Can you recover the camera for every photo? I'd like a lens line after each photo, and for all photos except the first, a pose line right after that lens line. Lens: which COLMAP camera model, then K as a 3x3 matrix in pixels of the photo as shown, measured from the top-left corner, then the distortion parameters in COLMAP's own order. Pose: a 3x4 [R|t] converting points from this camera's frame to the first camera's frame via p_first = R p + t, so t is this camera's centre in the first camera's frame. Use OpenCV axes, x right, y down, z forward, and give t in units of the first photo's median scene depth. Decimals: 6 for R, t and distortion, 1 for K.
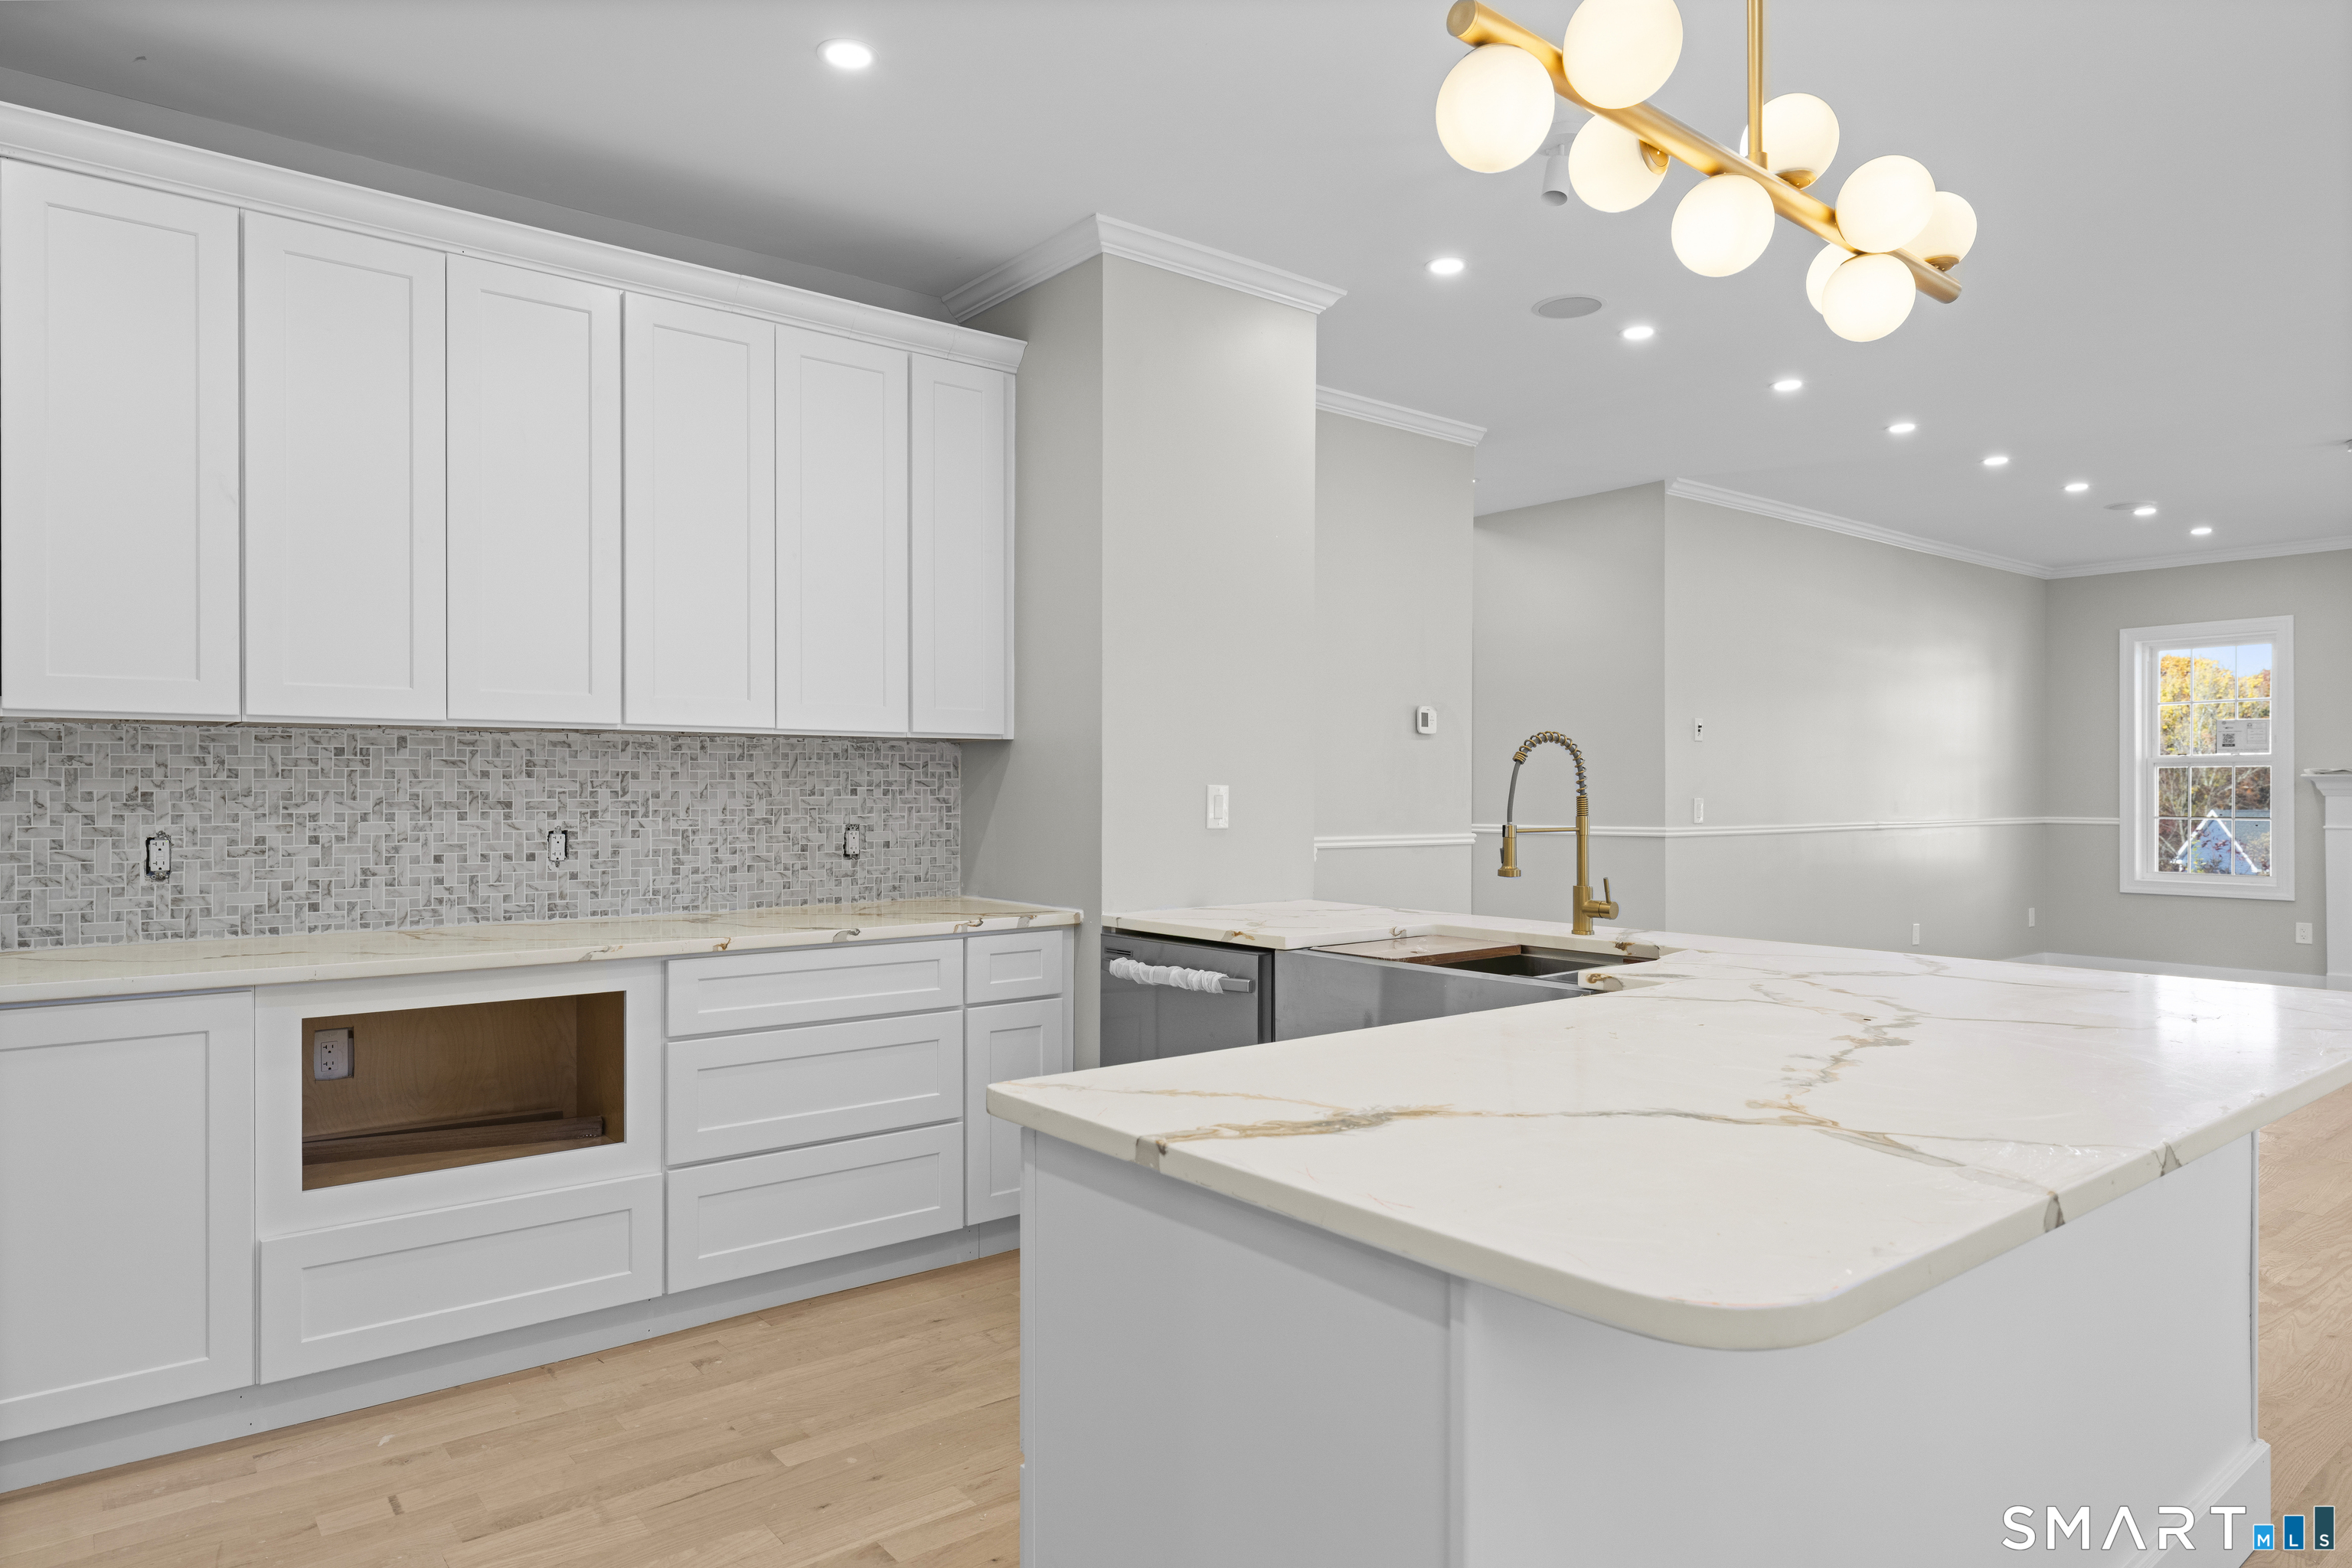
lens RADIAL K [[1393.6, 0, 1174.4], [0, 1393.6, 776.6], [0, 0, 1]] dist [0.005143, 0.002466]
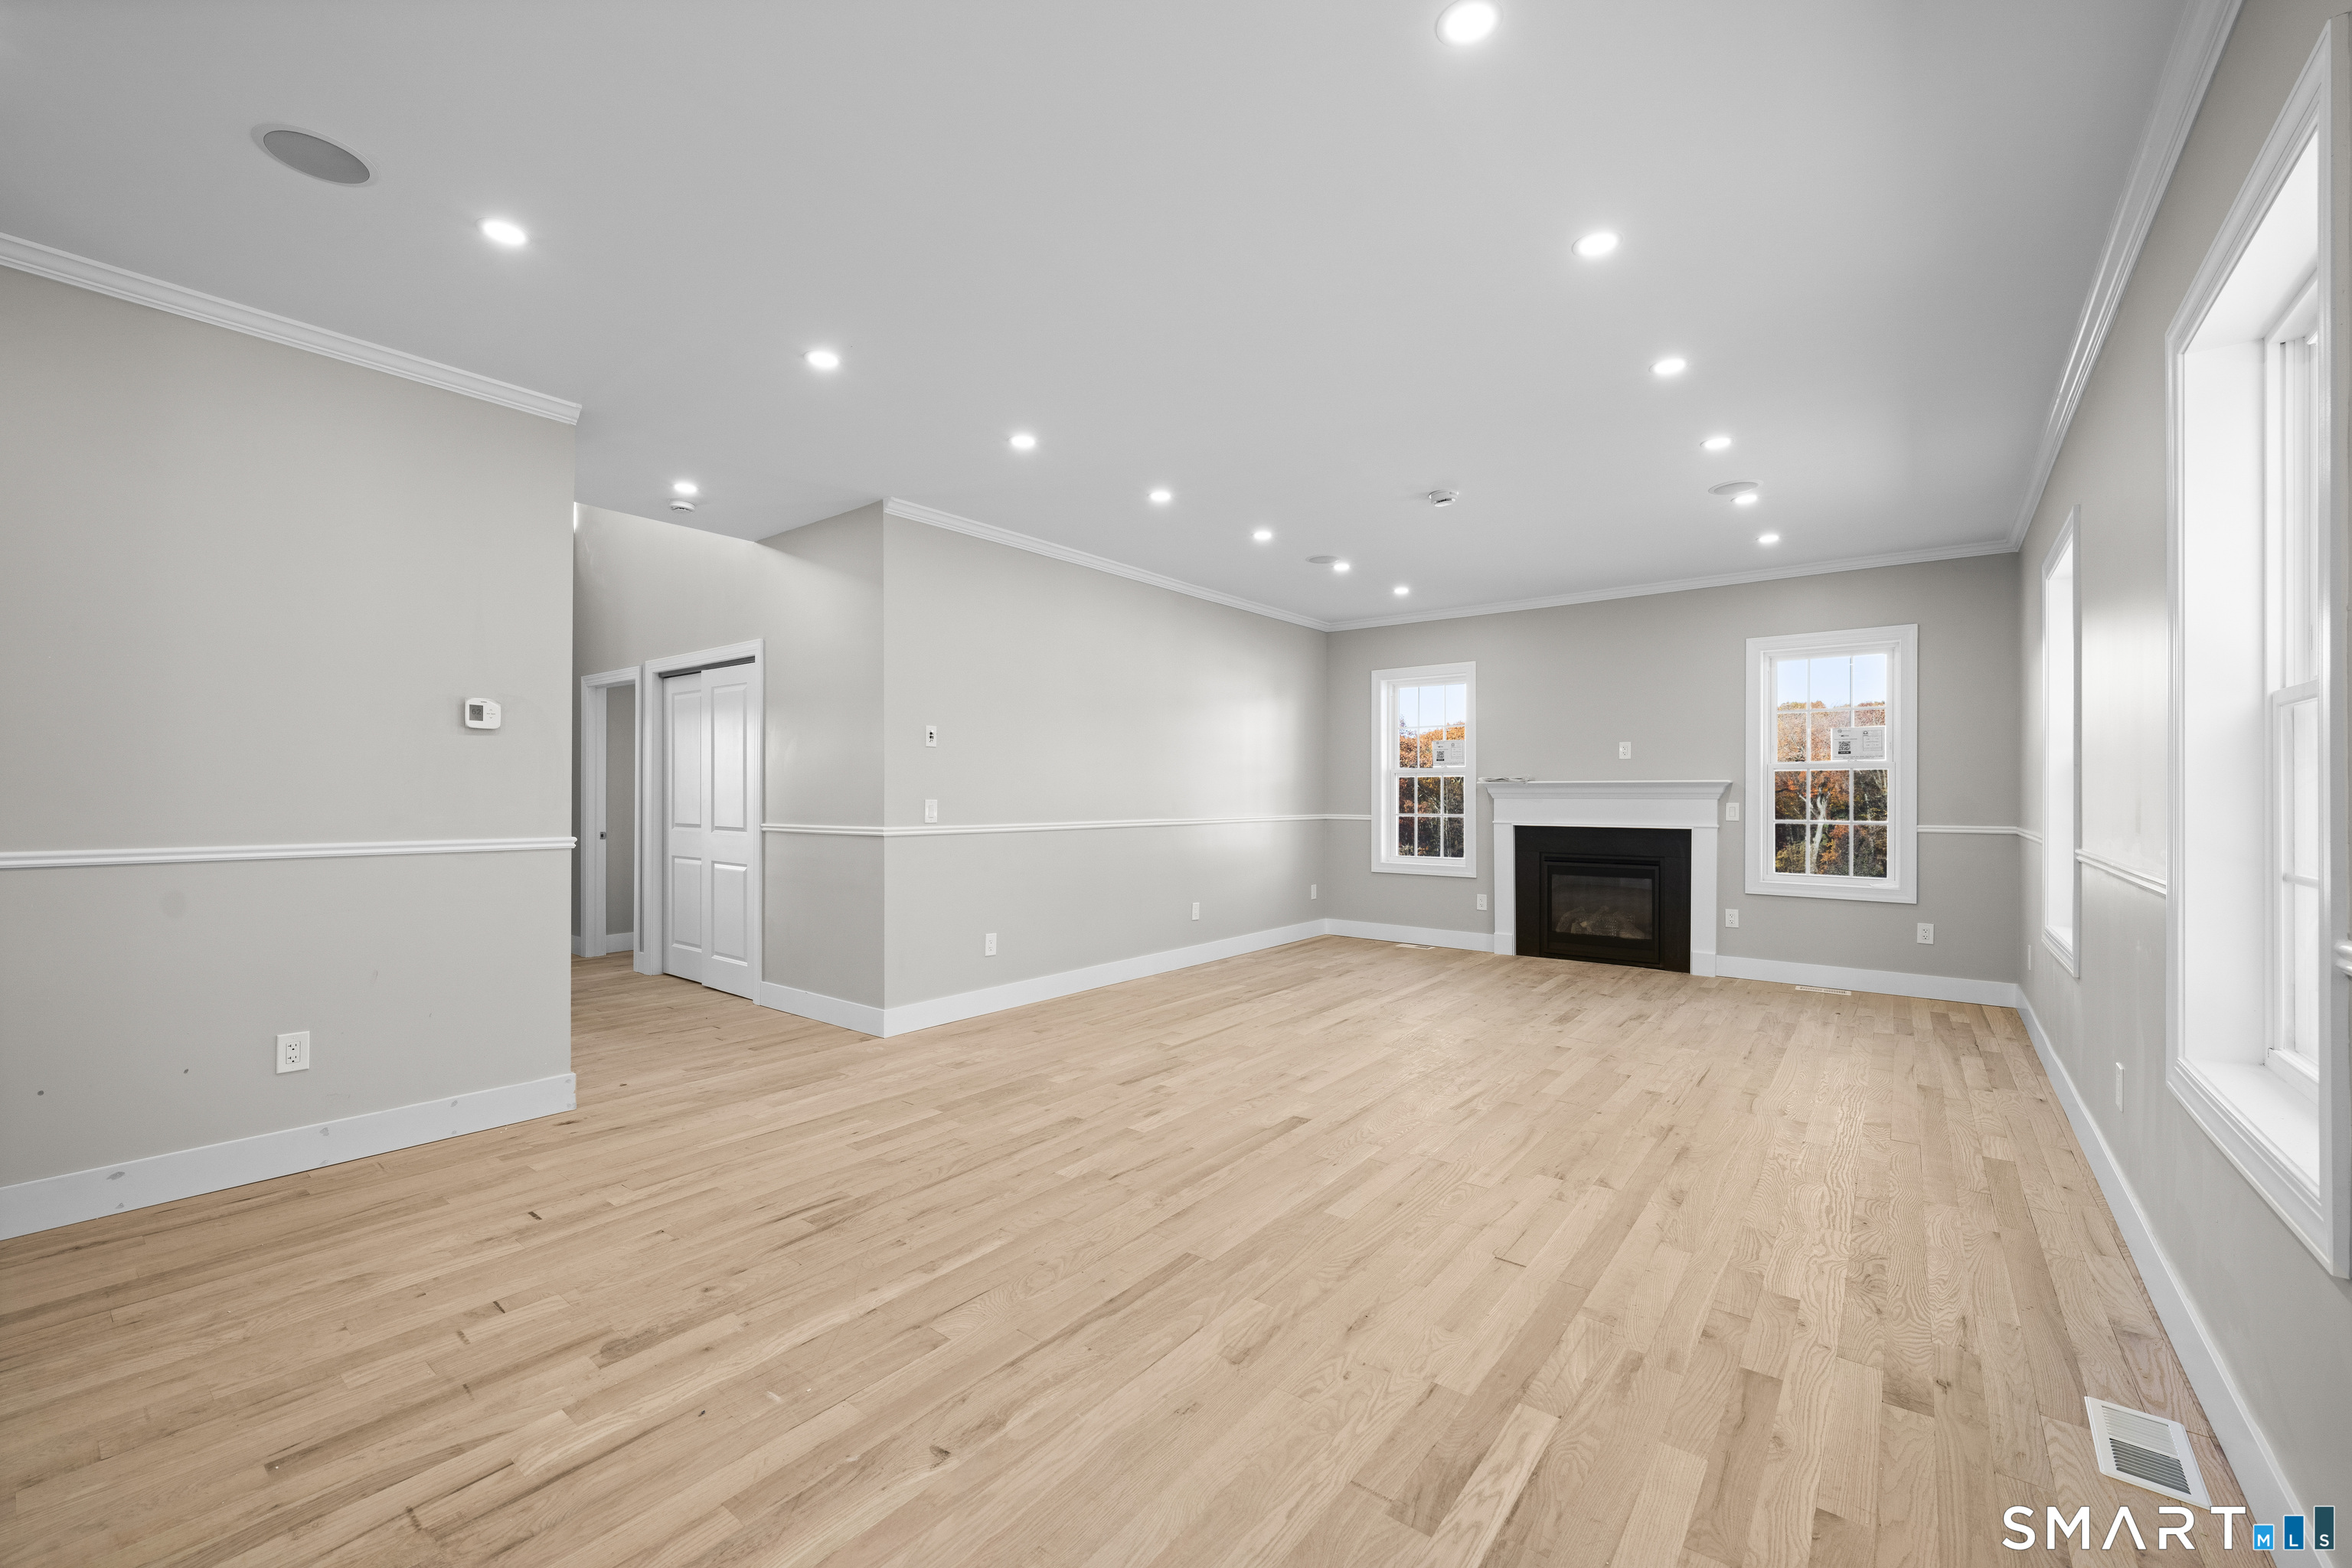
lens RADIAL K [[932.4, 0, 1166.9], [0, 932.4, 795.7], [0, 0, 1]] dist [-0.007342, 0.000157]
pose [[0.976177, 0.002447, 0.216962, 0.330049], [-0.004761, 0.999937, 0.010142, 0.003676], [-0.216923, -0.010933, 0.976127, 0.208532]]
